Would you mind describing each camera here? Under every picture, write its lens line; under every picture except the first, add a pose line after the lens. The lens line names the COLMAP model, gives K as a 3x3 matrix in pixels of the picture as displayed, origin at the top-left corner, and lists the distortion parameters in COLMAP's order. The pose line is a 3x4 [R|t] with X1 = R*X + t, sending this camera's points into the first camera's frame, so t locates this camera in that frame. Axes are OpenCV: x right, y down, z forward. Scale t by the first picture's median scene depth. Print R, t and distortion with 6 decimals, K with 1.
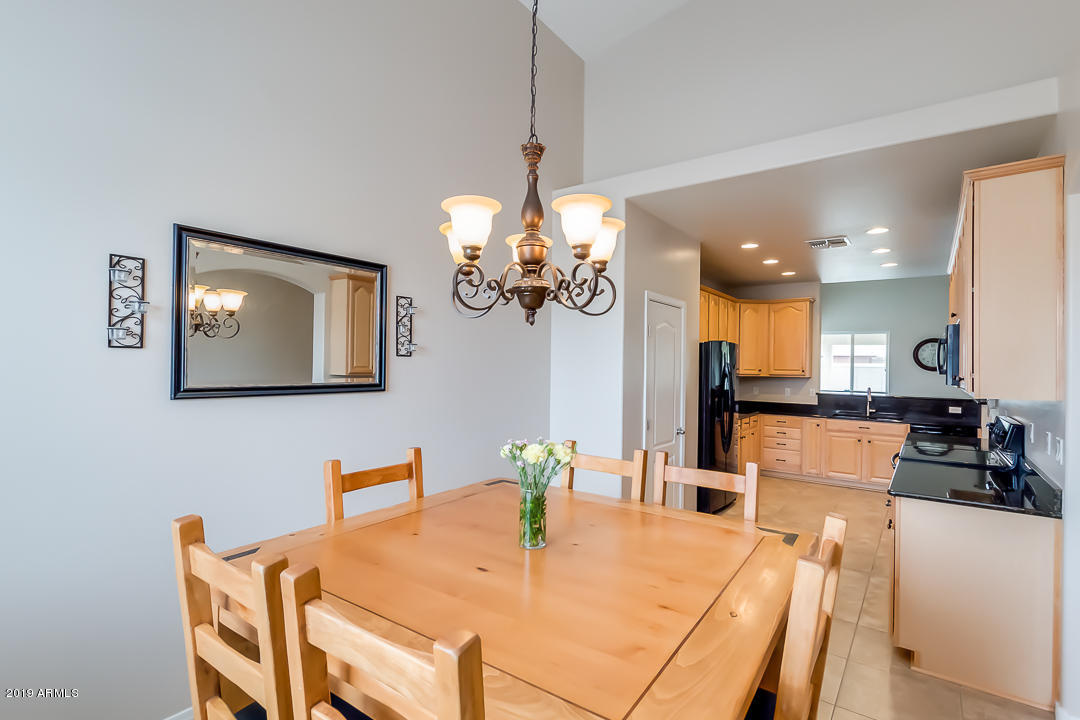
lens RADIAL K [[507.9, 0, 547.1], [0, 507.9, 365.4], [0, 0, 1]] dist [-0.001785, -0.000418]
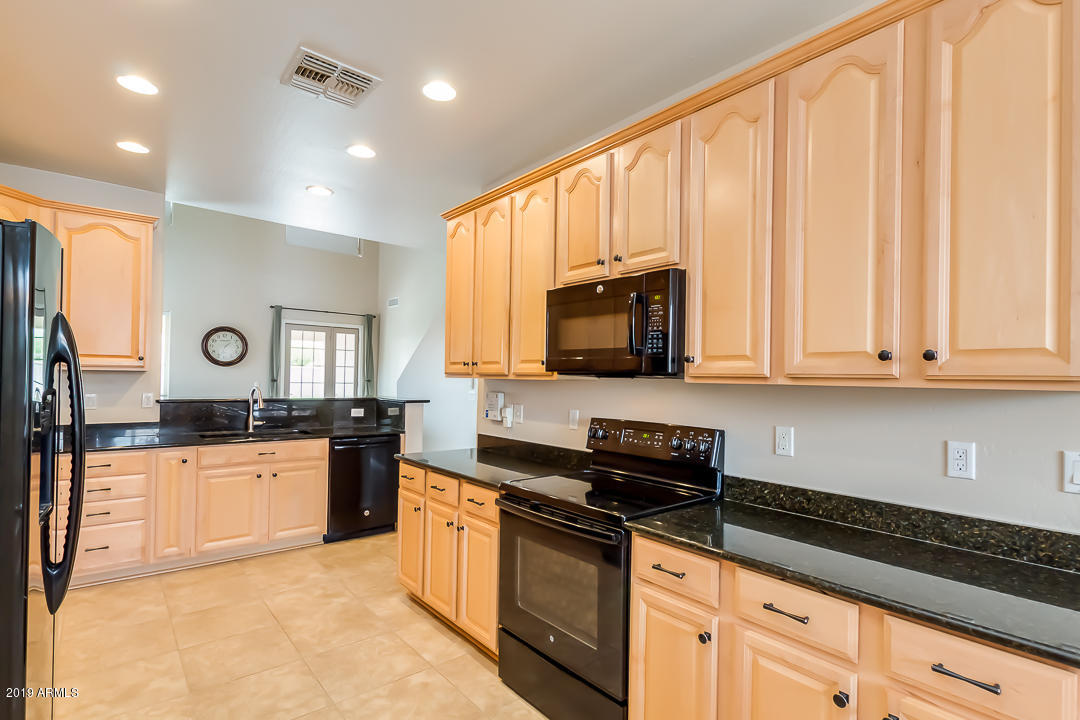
lens RADIAL K [[521.9, 0, 548.3], [0, 521.9, 372.3], [0, 0, 1]] dist [-0.000978, -0.000678]
pose [[0.221741, -0.001284, 0.975105, 0.086312], [-0.012002, 0.999920, 0.004046, 0.018327], [-0.975032, -0.012600, 0.221708, 0.500320]]
